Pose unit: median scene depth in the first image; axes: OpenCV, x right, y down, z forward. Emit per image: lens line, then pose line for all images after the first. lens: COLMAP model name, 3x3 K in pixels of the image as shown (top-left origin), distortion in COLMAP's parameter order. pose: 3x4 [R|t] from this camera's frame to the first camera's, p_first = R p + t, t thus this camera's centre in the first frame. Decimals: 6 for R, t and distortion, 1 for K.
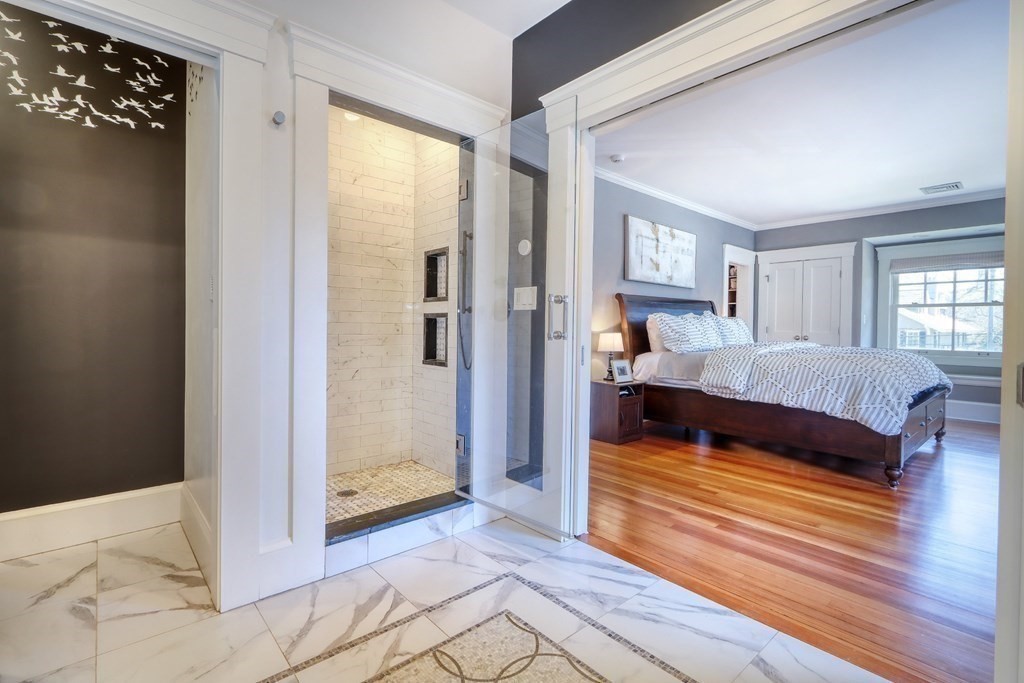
lens RADIAL K [[471.5, 0, 507.4], [0, 471.5, 334.8], [0, 0, 1]] dist [0.005302, -0.001703]
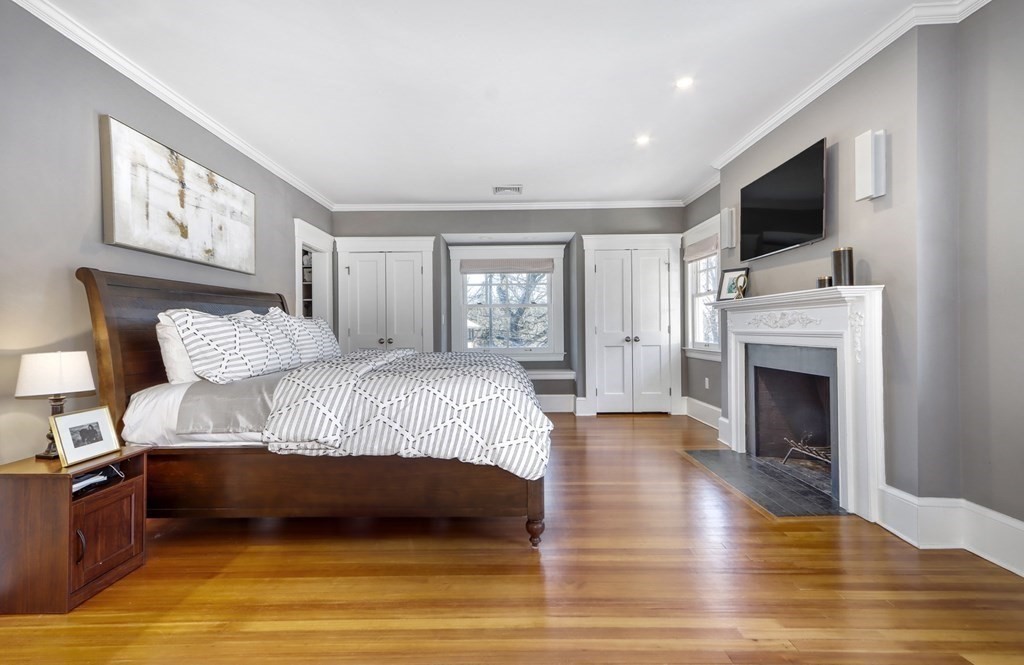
lens RADIAL K [[494.7, 0, 509.0], [0, 494.7, 328.0], [0, 0, 1]] dist [0.021960, 0.001790]
pose [[0.668272, -0.017982, 0.743699, 0.151914], [0.029552, 0.999560, -0.002386, -0.013370], [-0.743329, 0.023572, 0.668510, 0.356195]]
